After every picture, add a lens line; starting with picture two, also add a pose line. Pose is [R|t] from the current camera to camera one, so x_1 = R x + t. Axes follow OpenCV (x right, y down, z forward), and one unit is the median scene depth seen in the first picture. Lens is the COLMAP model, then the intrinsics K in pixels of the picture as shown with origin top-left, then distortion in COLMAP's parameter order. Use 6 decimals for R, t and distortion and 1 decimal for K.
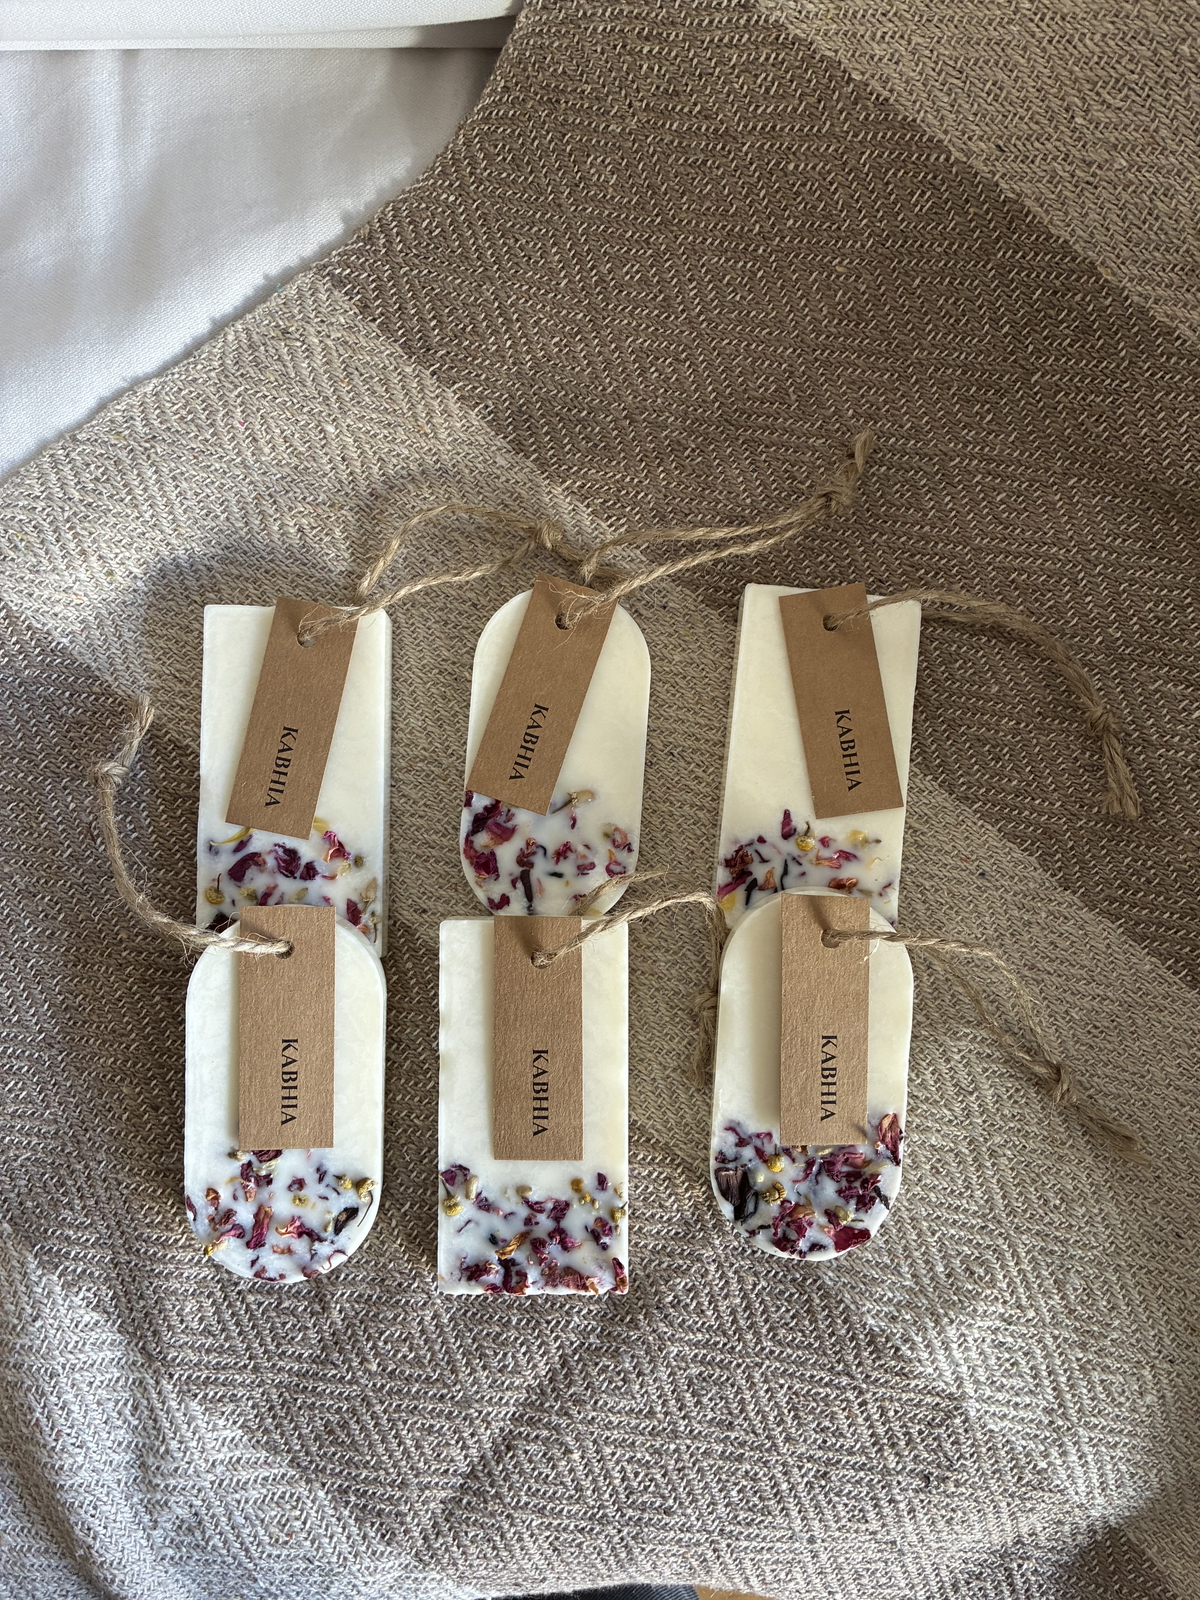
lens RADIAL K [[1311.8, 0, 610.6], [0, 1311.8, 806.3], [0, 0, 1]] dist [0.035753, -0.093487]
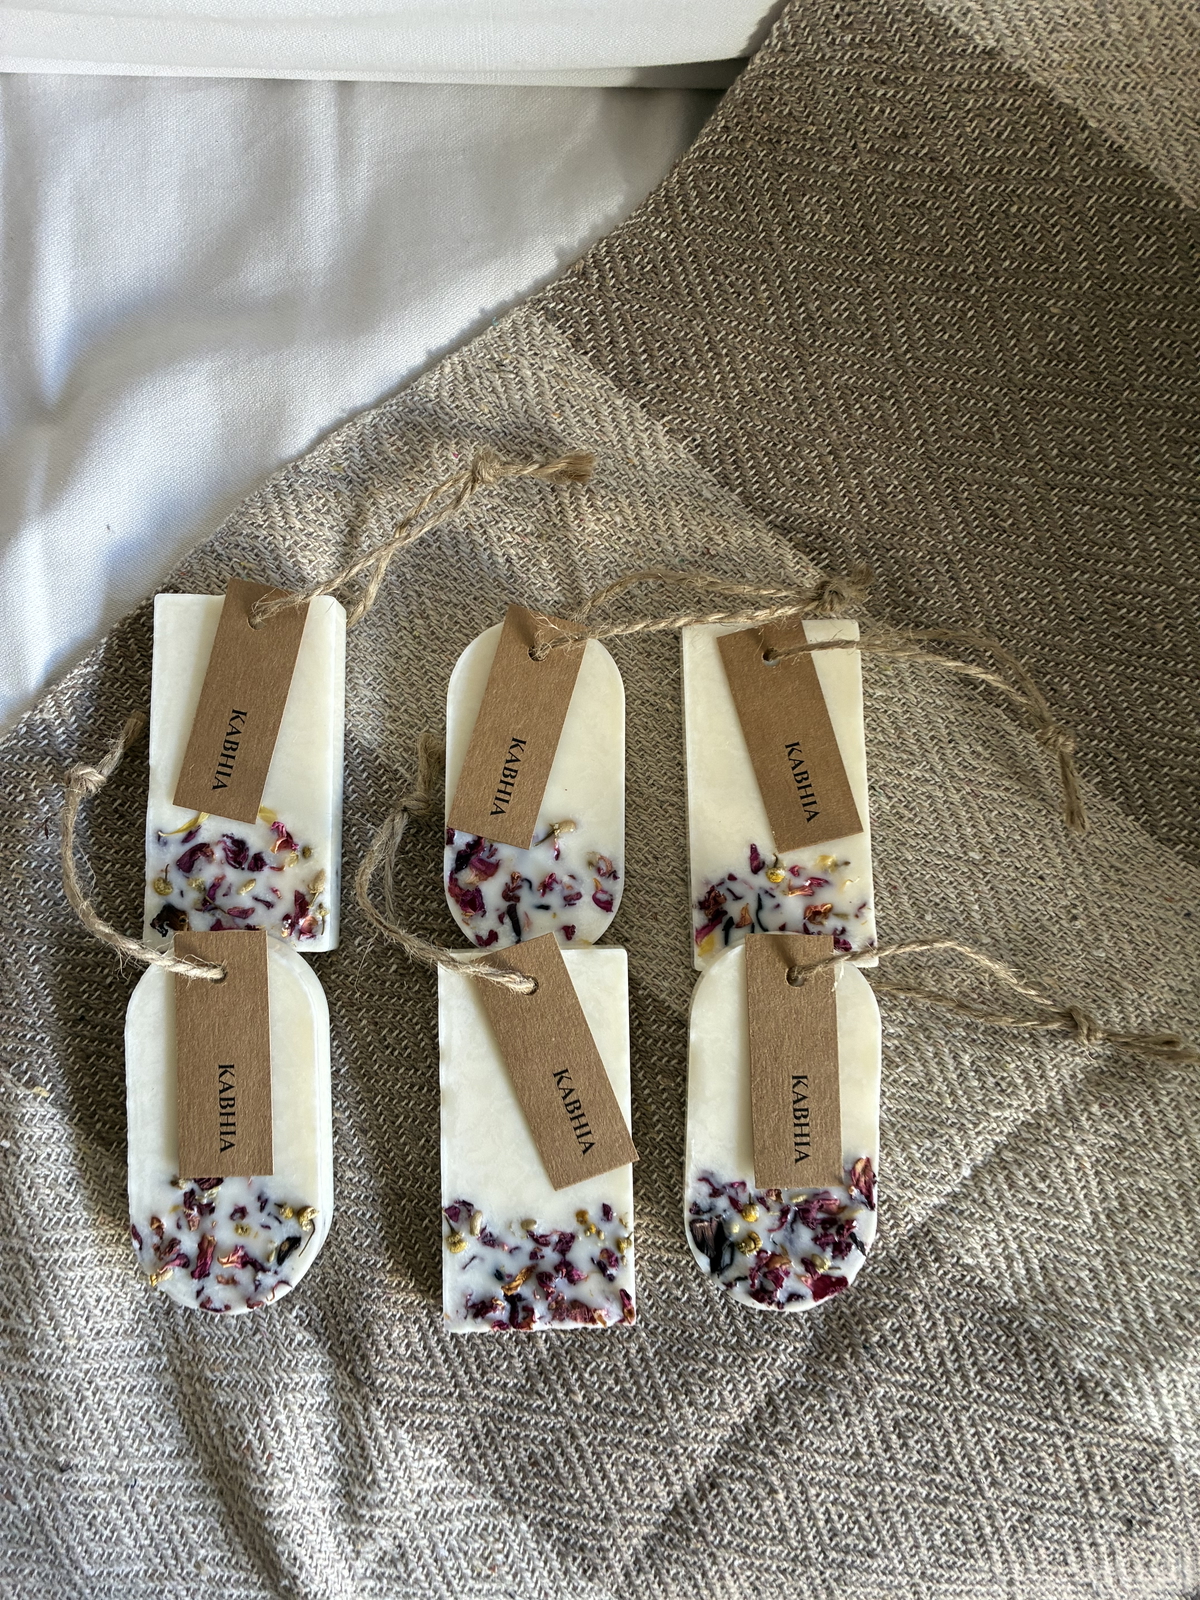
lens RADIAL K [[1311.8, 0, 484.5], [0, 1311.8, 809.7], [0, 0, 1]] dist [0.035753, -0.093487]
pose [[0.999516, 0.020704, -0.023235, -0.234265], [-0.021224, 0.999524, -0.022379, 0.005174], [0.022761, 0.022862, 0.999480, -0.004381]]
